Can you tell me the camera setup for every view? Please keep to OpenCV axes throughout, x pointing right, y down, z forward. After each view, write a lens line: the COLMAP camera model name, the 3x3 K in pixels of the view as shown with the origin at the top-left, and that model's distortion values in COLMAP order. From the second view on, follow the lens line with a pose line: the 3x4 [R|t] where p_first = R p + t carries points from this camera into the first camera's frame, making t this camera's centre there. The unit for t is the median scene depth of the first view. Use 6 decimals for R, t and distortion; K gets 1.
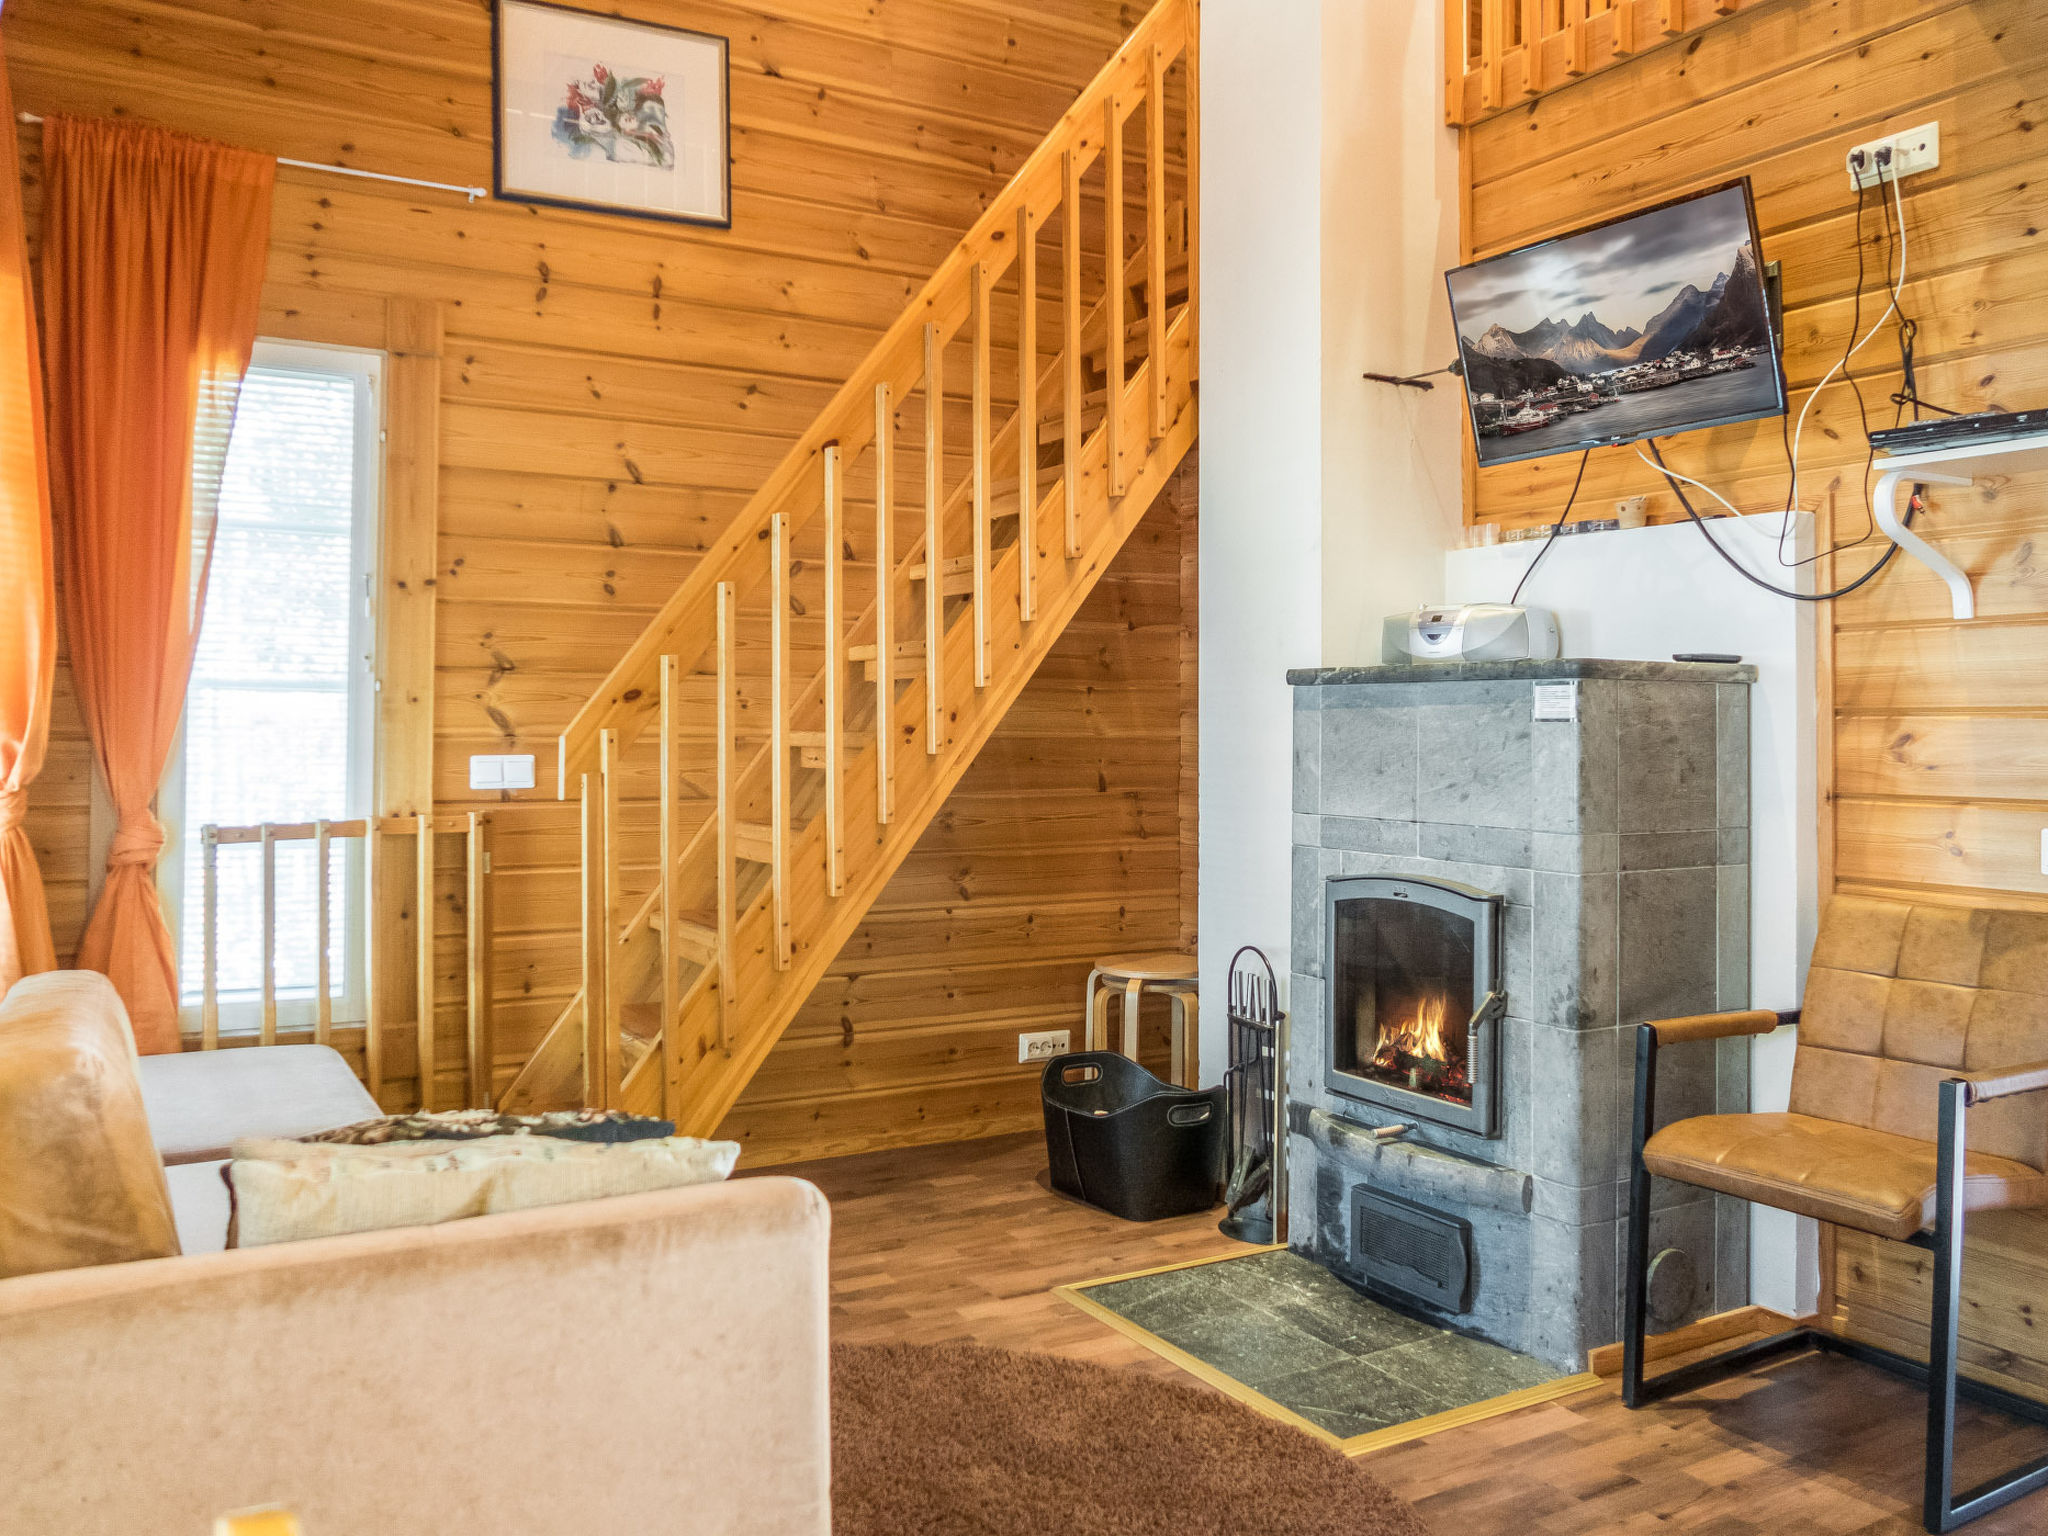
lens RADIAL K [[1644.8, 0, 1018.9], [0, 1644.8, 723.0], [0, 0, 1]] dist [-0.006656, 0.003151]
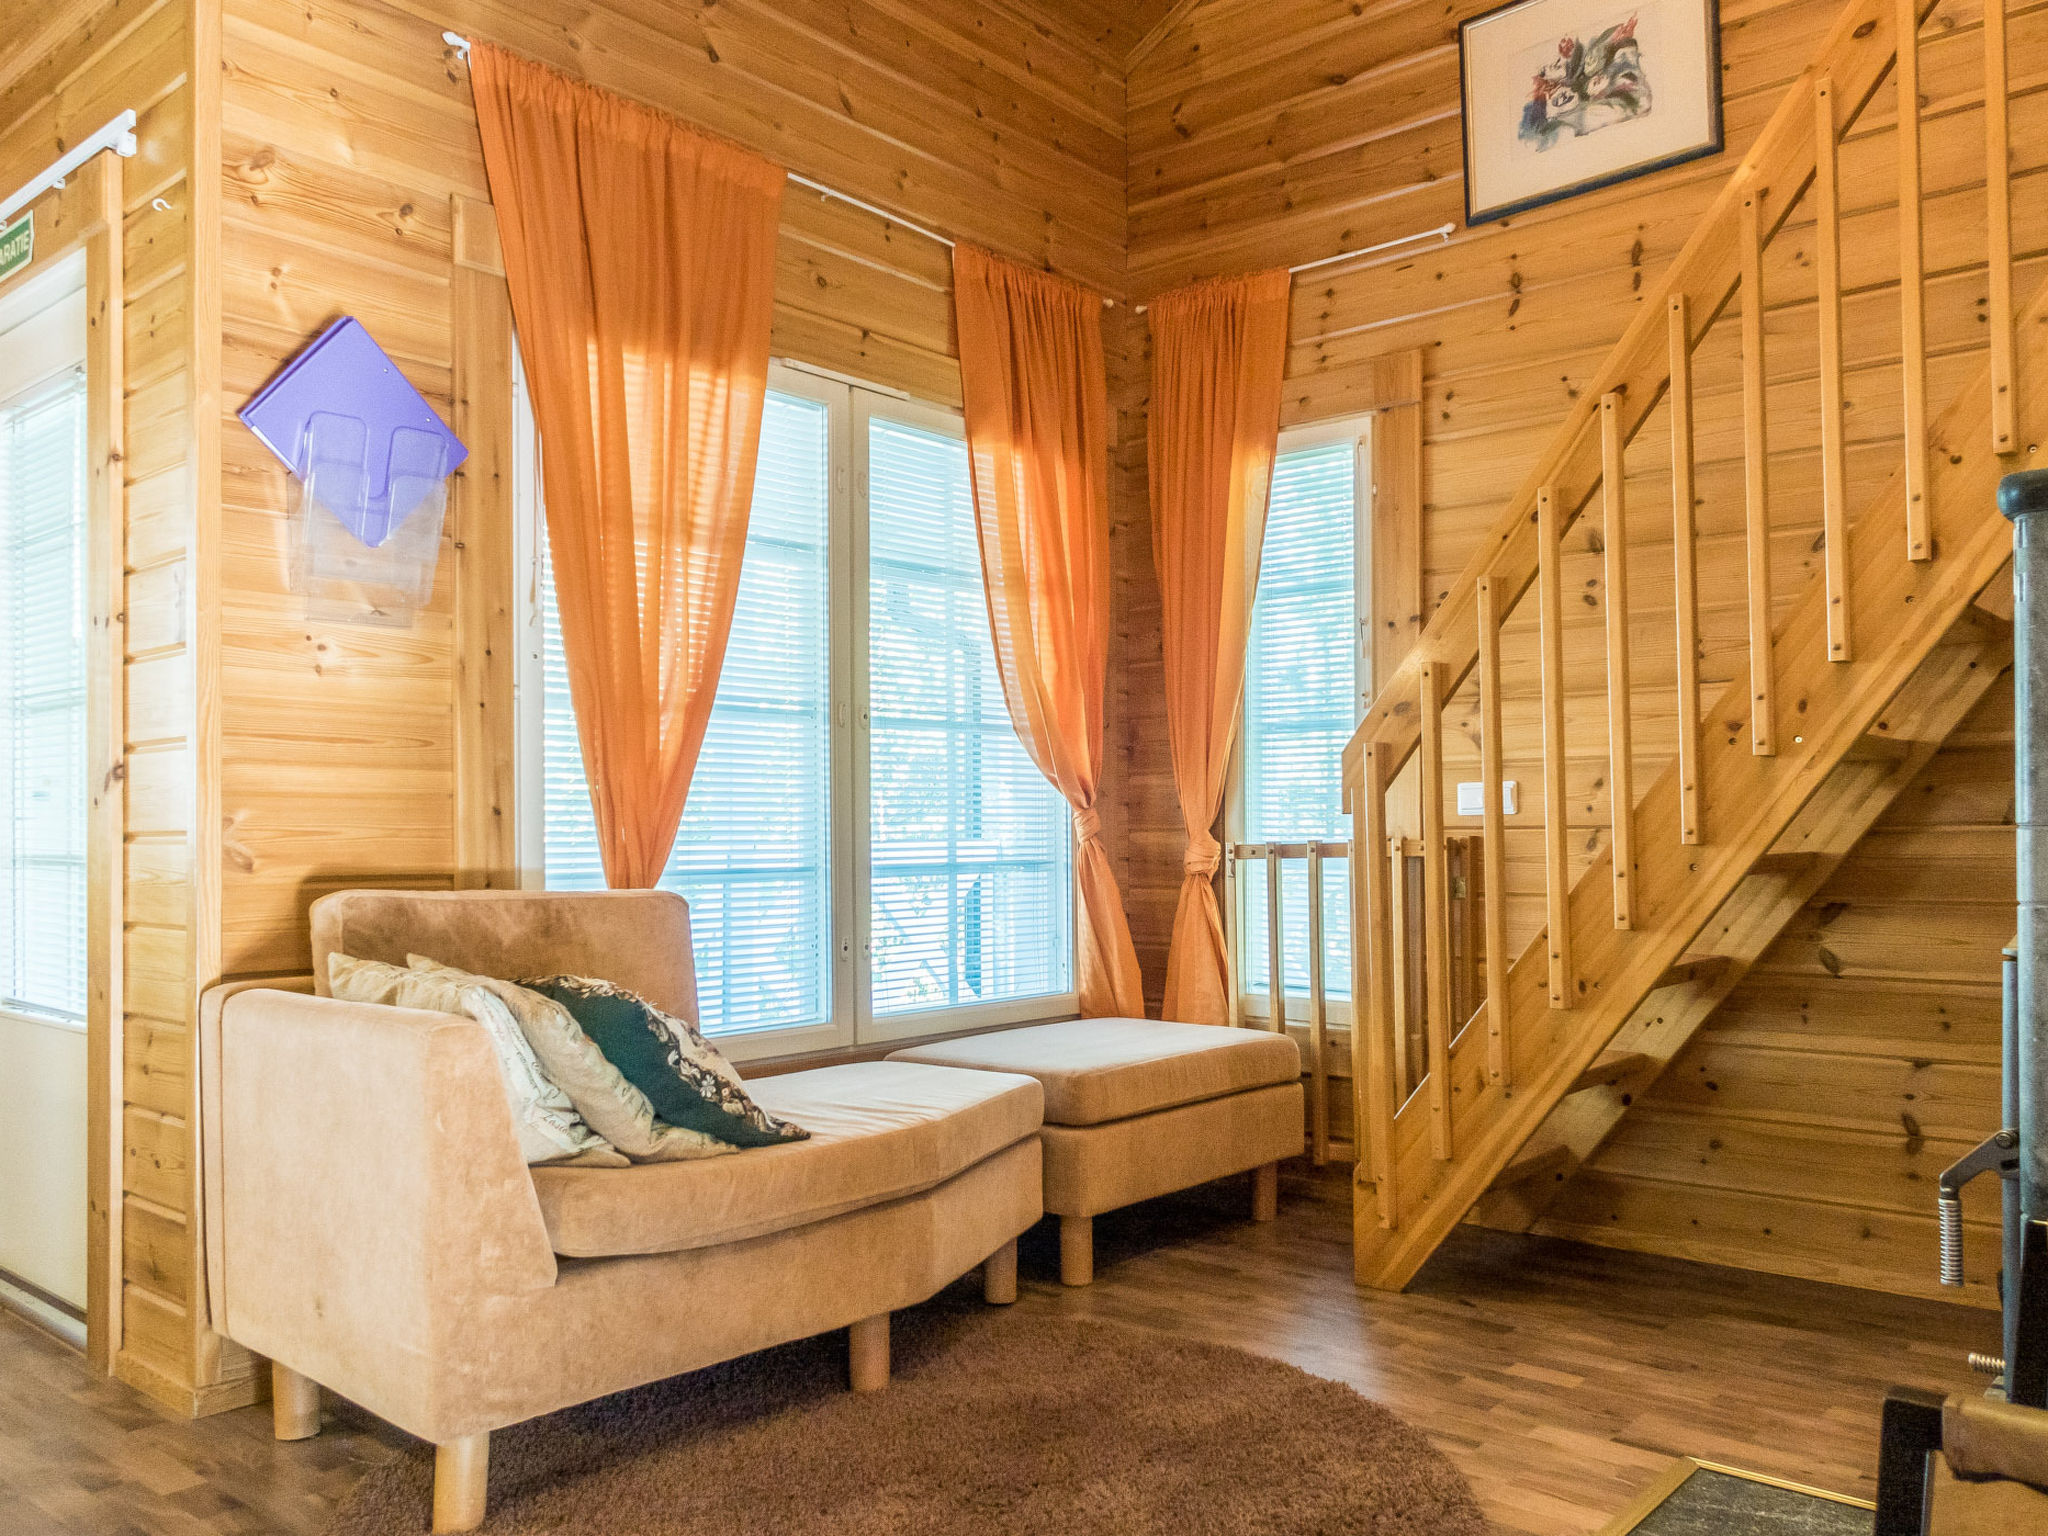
lens RADIAL K [[1628.3, 0, 1025.2], [0, 1628.3, 853.3], [0, 0, 1]] dist [0.003549, 0.000236]
pose [[0.328418, 0.003524, -0.944526, 0.495756], [0.012005, 0.999897, 0.007904, 0.048482], [0.944456, -0.013935, 0.328342, 0.381672]]
